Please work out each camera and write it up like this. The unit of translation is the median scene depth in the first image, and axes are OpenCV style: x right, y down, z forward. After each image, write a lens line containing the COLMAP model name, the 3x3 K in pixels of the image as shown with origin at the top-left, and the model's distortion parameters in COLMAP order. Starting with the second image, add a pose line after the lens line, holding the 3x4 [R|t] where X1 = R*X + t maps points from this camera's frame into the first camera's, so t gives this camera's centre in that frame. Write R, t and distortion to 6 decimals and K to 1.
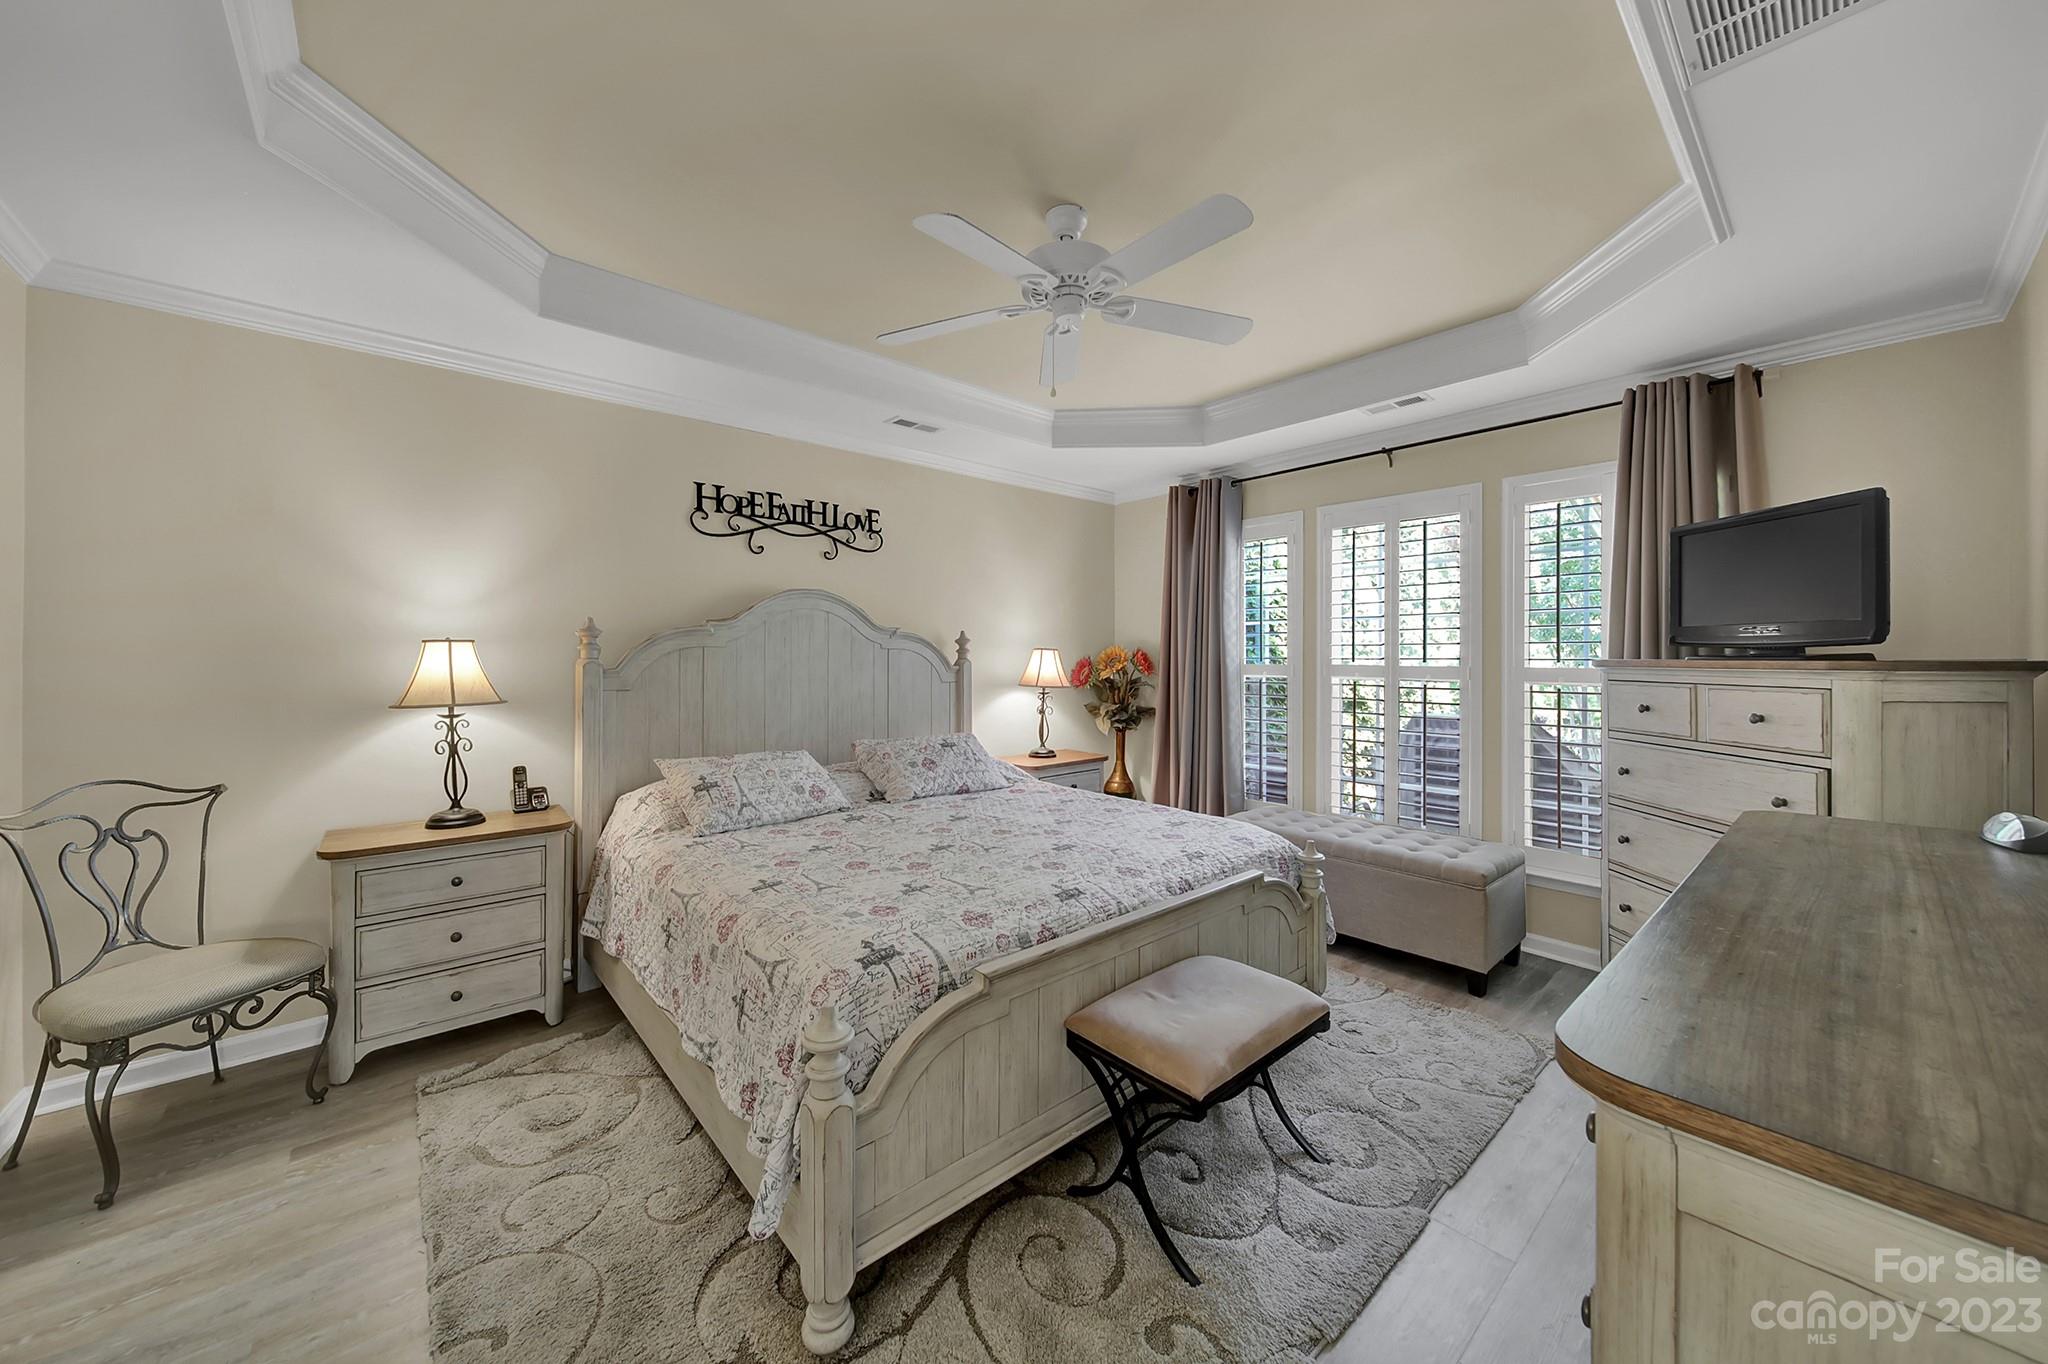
lens RADIAL K [[725.3, 0, 1026.7], [0, 725.3, 652.0], [0, 0, 1]] dist [-0.009575, -0.000135]
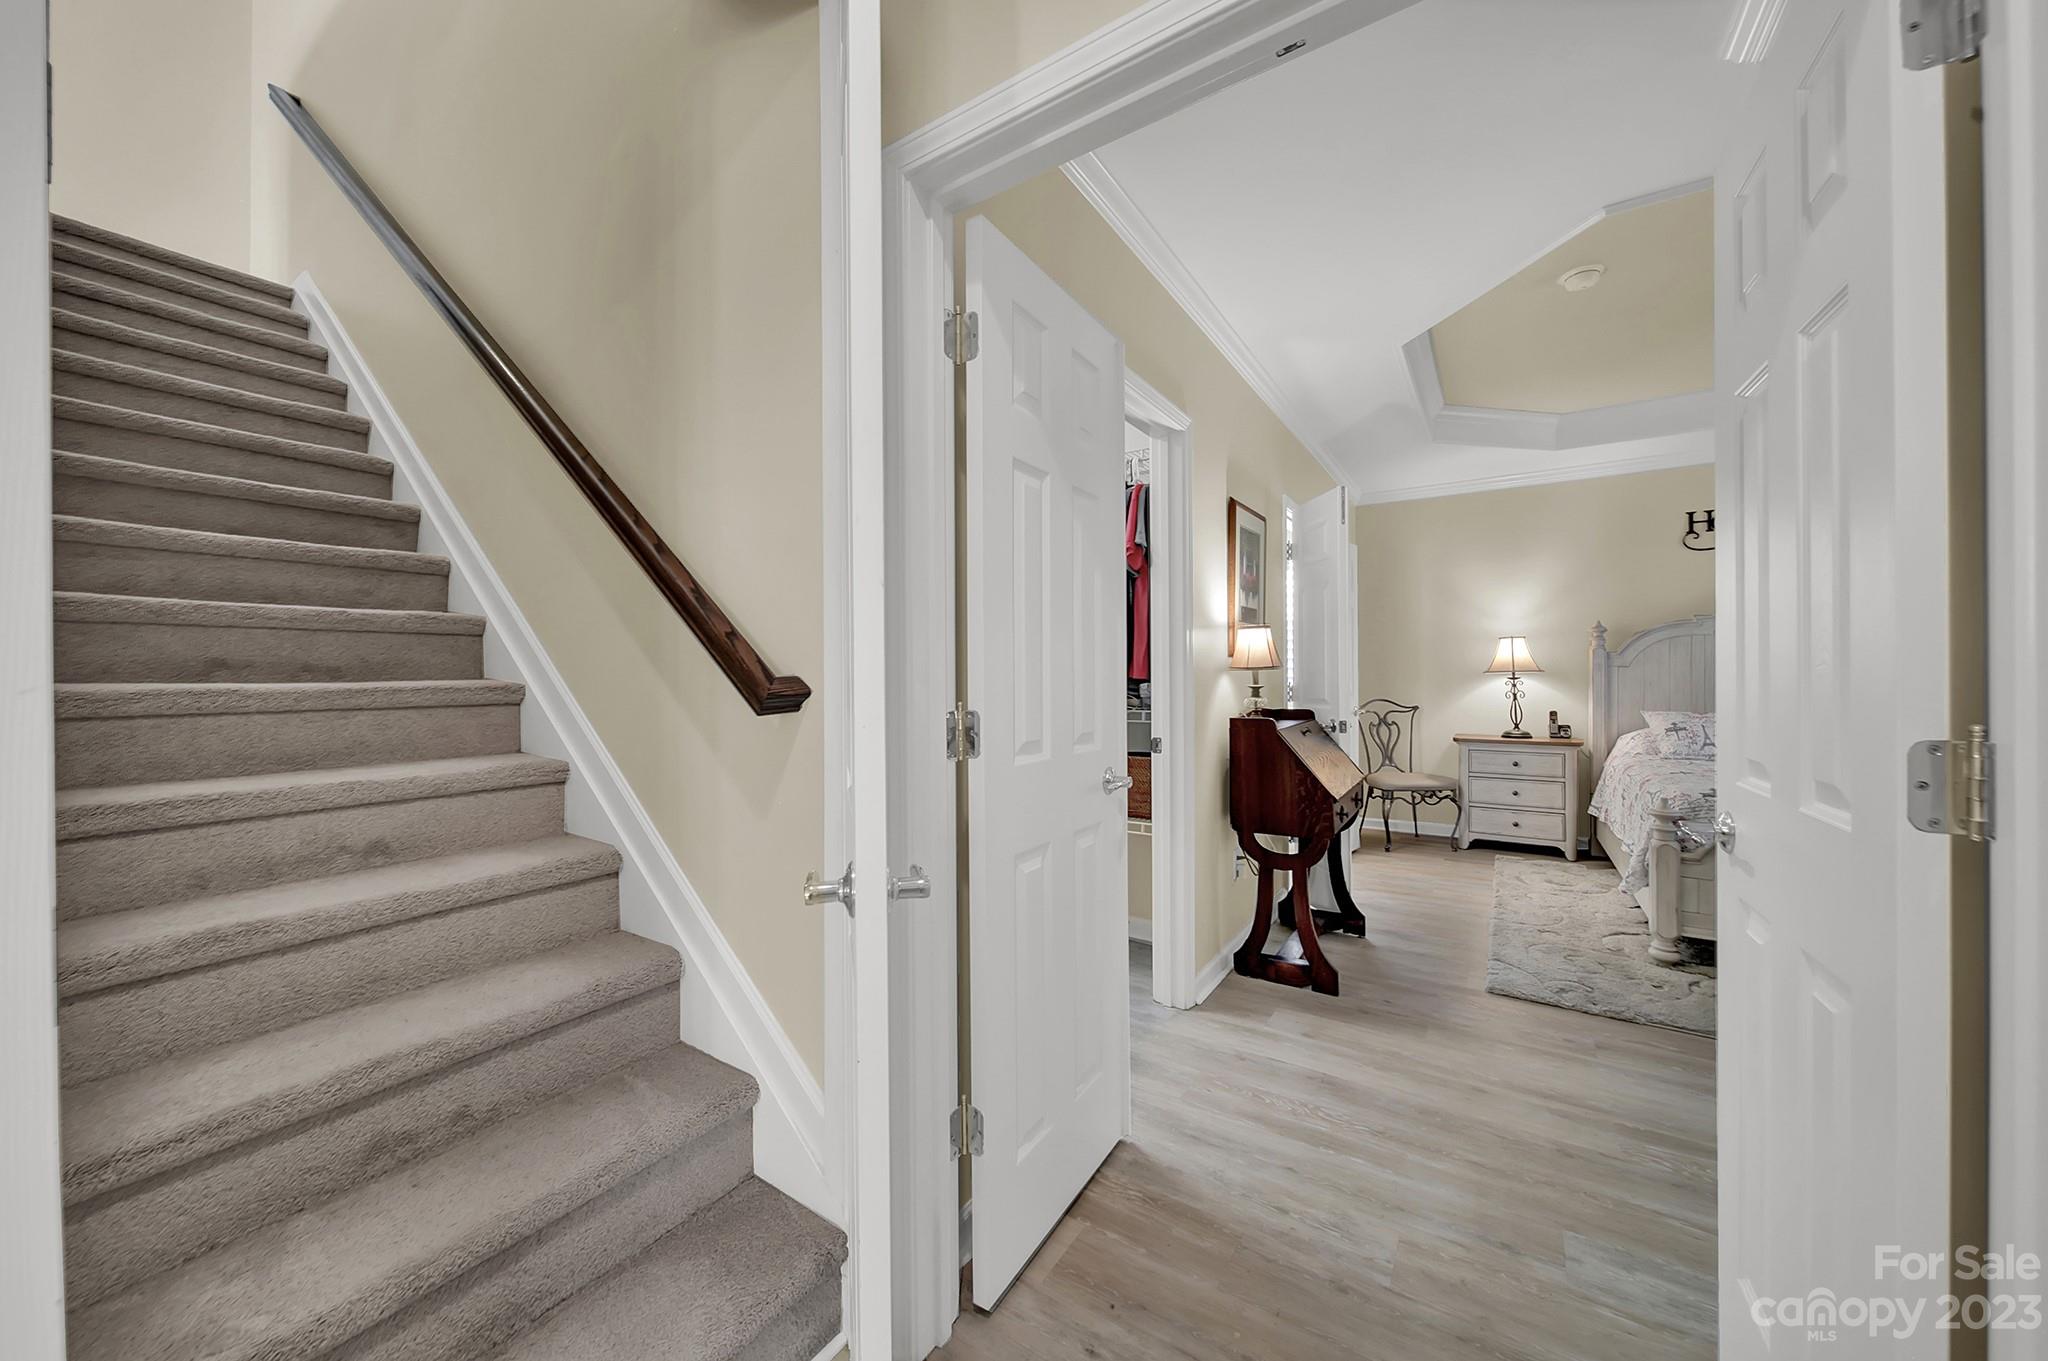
lens RADIAL K [[739.8, 0, 1024.0], [0, 739.8, 680.5], [0, 0, 1]] dist [0.000137, 0.000031]
pose [[0.270797, 0.001492, -0.962635, 0.666206], [0.012398, 0.999910, 0.005037, 0.067404], [0.962557, -0.013299, 0.270754, -0.699193]]
